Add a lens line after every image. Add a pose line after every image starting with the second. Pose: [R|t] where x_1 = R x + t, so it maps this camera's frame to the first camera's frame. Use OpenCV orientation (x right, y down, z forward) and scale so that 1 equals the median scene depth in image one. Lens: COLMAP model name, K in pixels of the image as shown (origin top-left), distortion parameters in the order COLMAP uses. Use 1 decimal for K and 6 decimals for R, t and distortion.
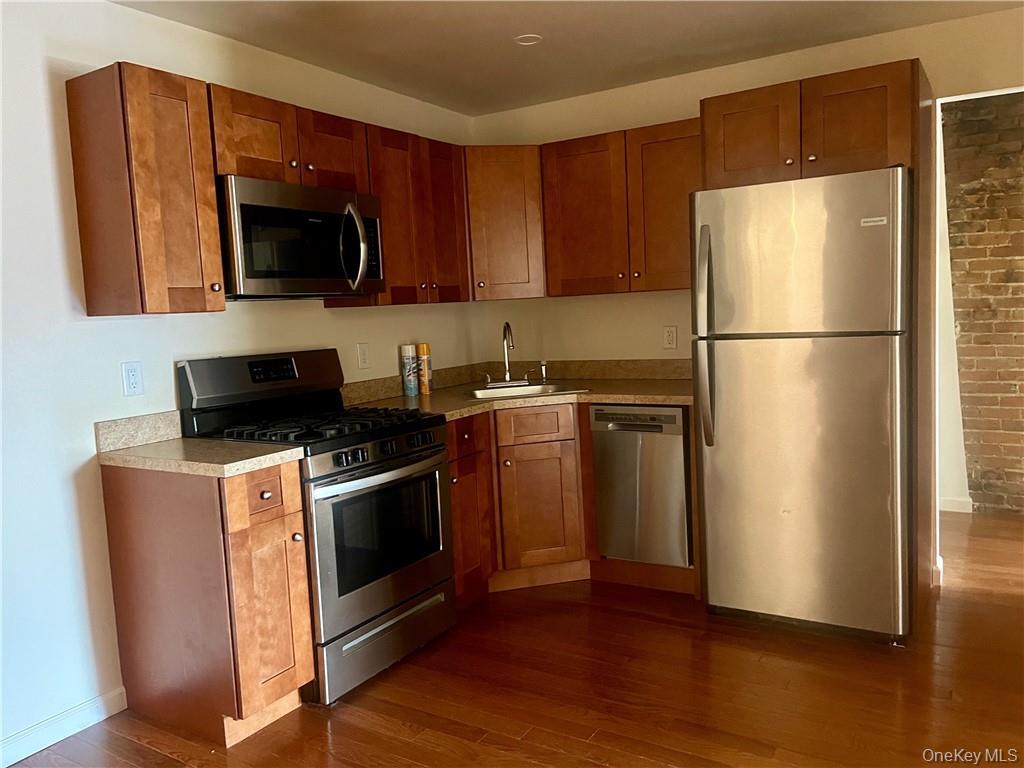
lens RADIAL K [[798.6, 0, 512.0], [0, 798.6, 384.0], [0, 0, 1]] dist [0.070630, -0.104047]
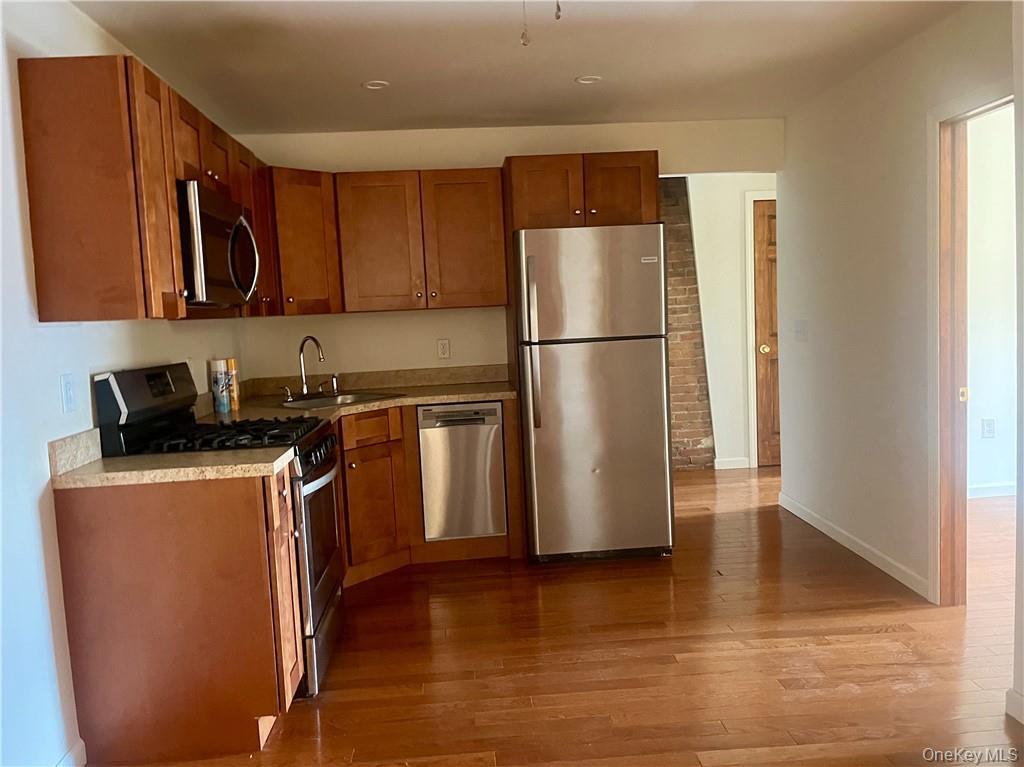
lens RADIAL K [[821.1, 0, 521.6], [0, 821.1, 382.3], [0, 0, 1]] dist [0.074773, -0.102521]
pose [[0.802445, -0.040686, 0.595338, -0.552600], [0.067086, 0.997499, -0.022255, 0.032234], [-0.592943, 0.057797, 0.803167, -0.036761]]
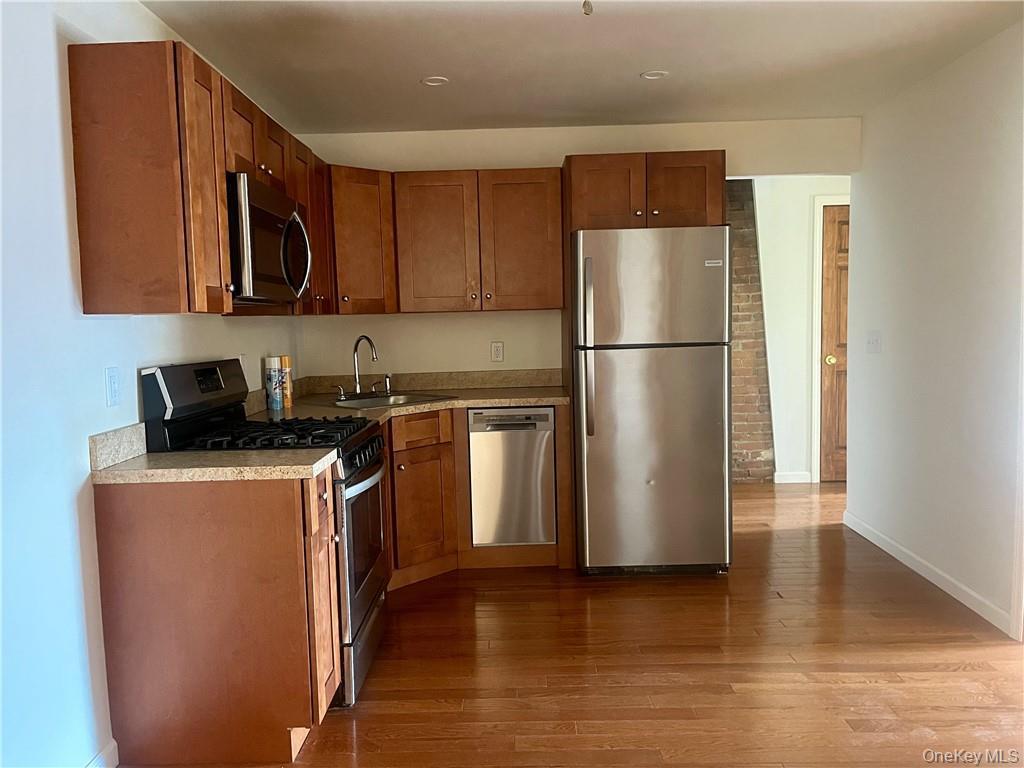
lens RADIAL K [[798.6, 0, 512.0], [0, 798.6, 384.0], [0, 0, 1]] dist [0.070630, -0.104047]
pose [[0.849402, -0.016271, 0.527496, -0.507237], [0.036972, 0.998903, -0.028723, 0.028881], [-0.526450, 0.043899, 0.849072, 0.017763]]
